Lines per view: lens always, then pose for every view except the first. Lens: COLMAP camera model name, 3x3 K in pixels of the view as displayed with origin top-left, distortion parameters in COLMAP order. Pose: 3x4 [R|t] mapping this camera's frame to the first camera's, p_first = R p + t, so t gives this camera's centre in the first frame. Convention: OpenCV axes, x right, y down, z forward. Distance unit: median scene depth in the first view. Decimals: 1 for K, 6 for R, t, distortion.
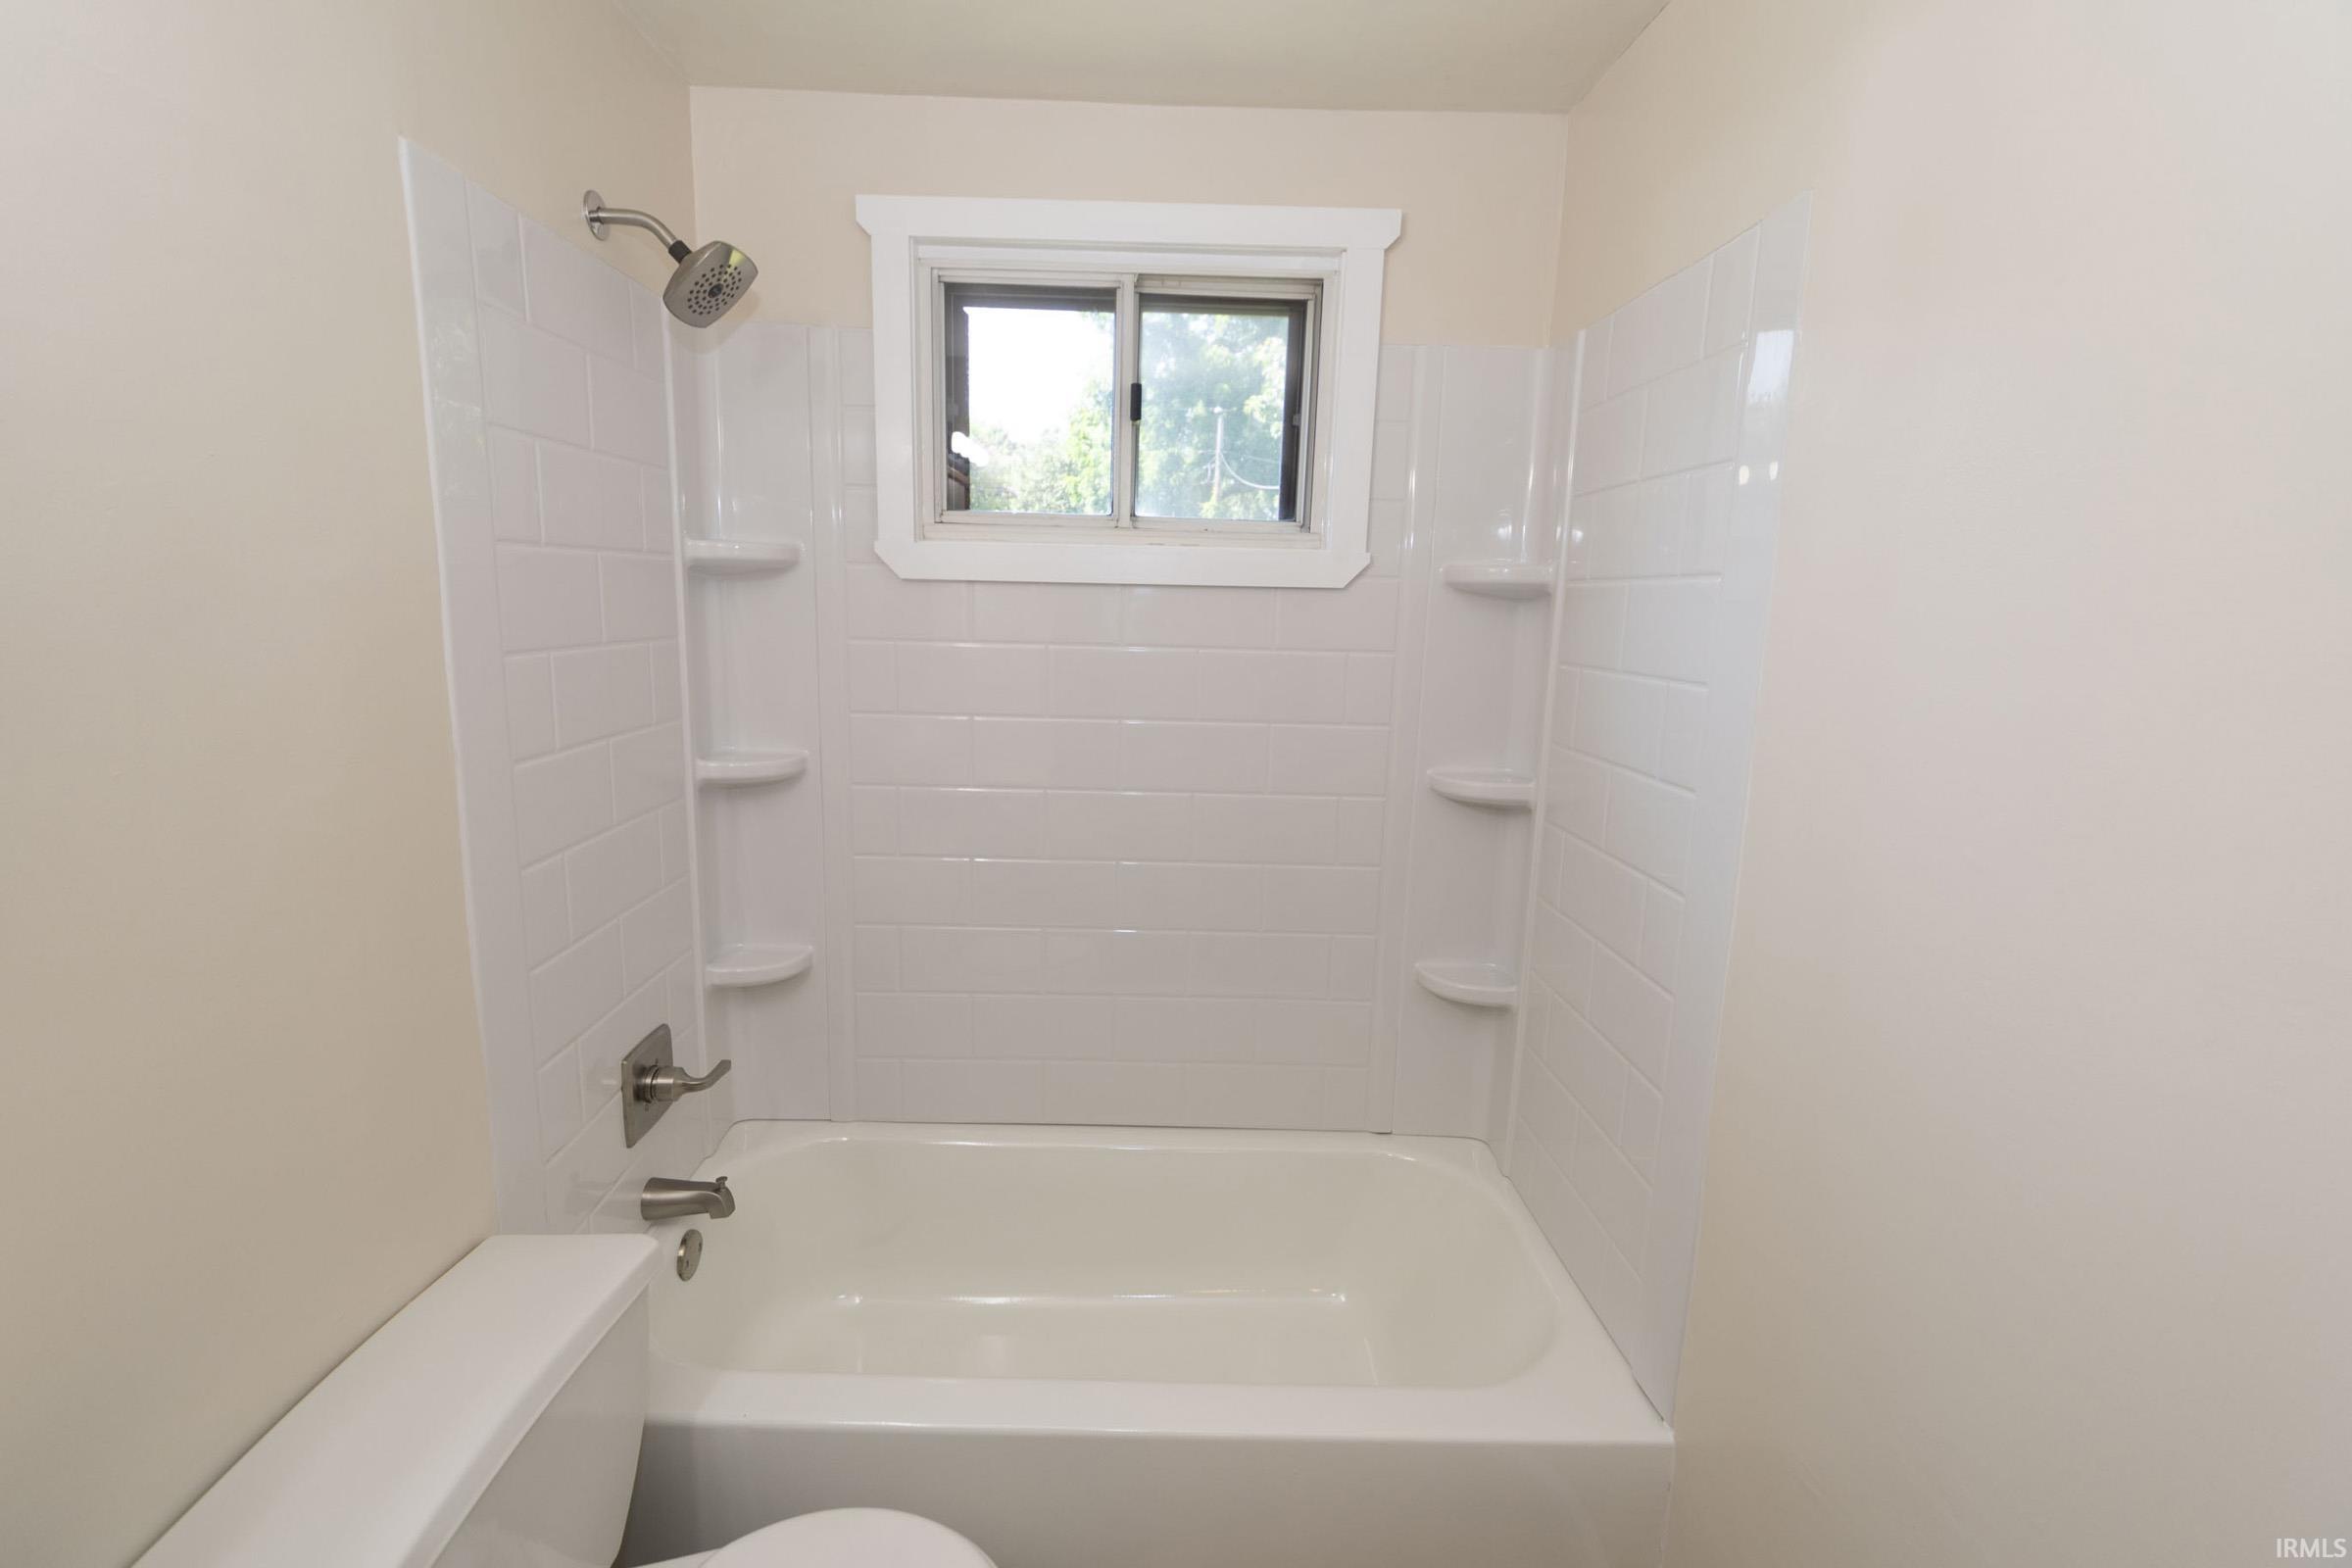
lens RADIAL K [[1018.4, 0, 1172.3], [0, 1018.4, 773.6], [0, 0, 1]] dist [-0.004191, 0.002436]
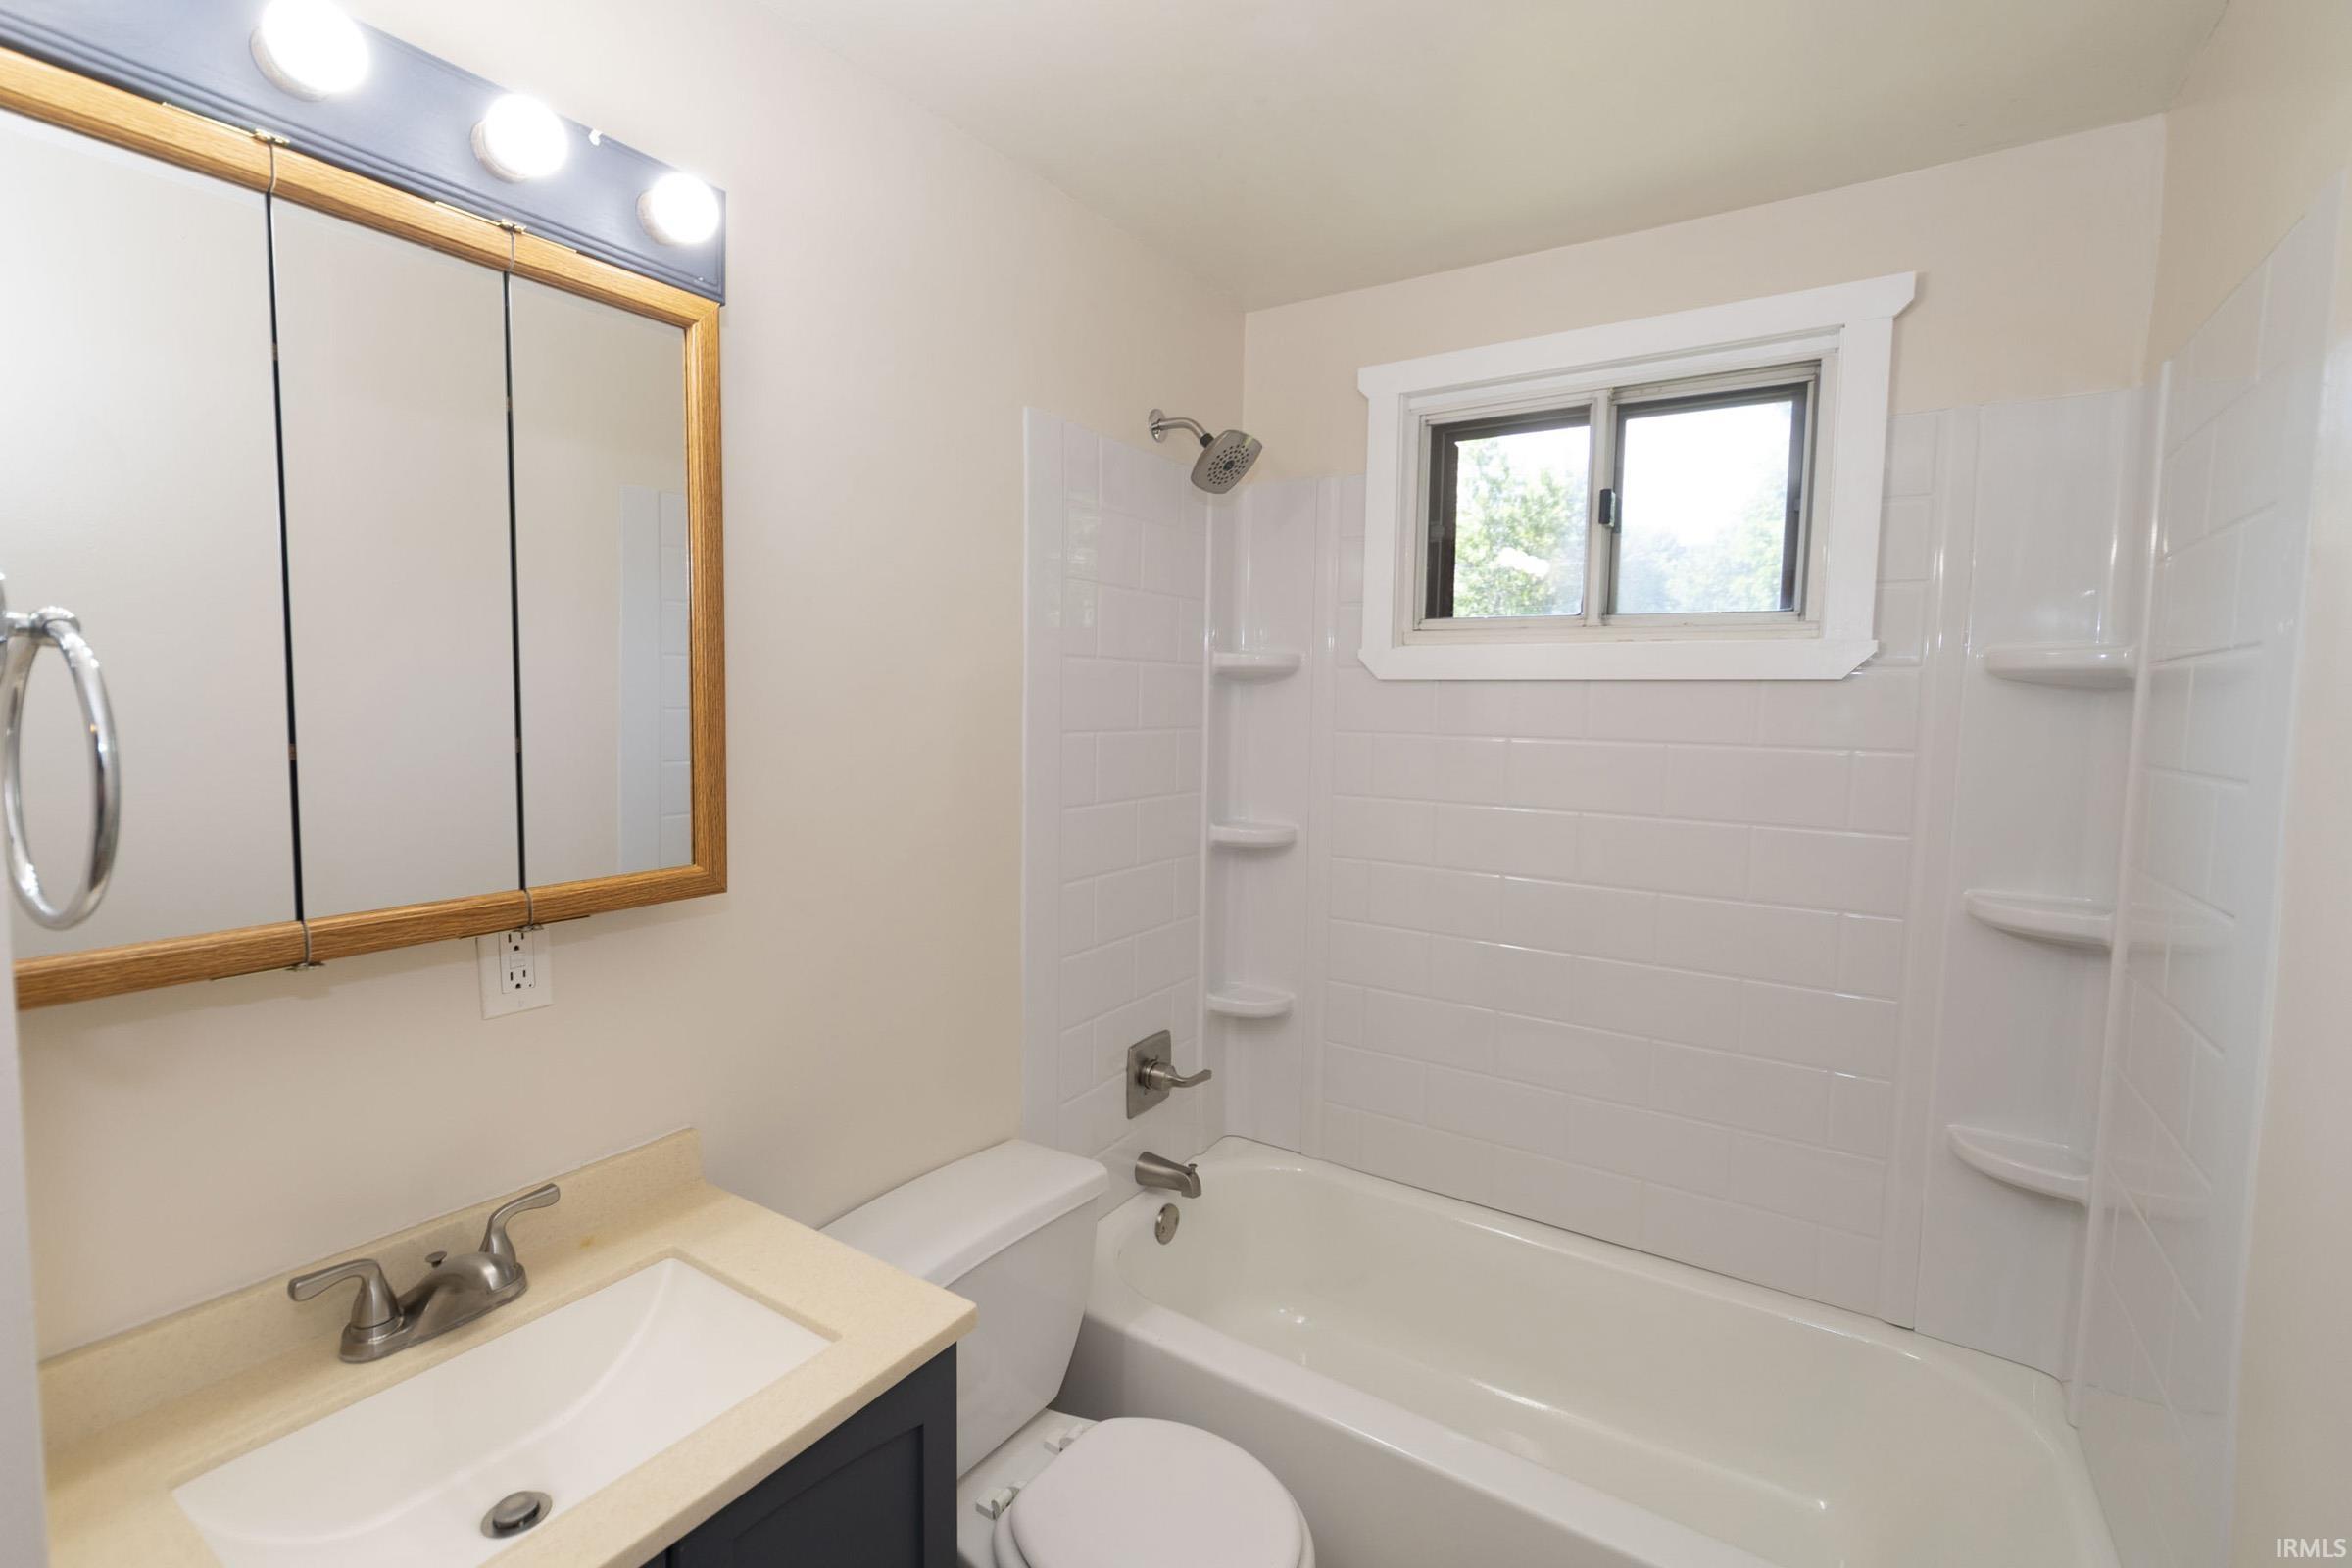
lens RADIAL K [[1018.4, 0, 1173.8], [0, 1018.4, 781.7], [0, 0, 1]] dist [-0.004191, 0.002436]
pose [[0.832334, 0.034050, -0.553228, 0.184125], [-0.090000, 0.993168, -0.074278, 0.030915], [0.546919, 0.111615, 0.829712, -0.073284]]
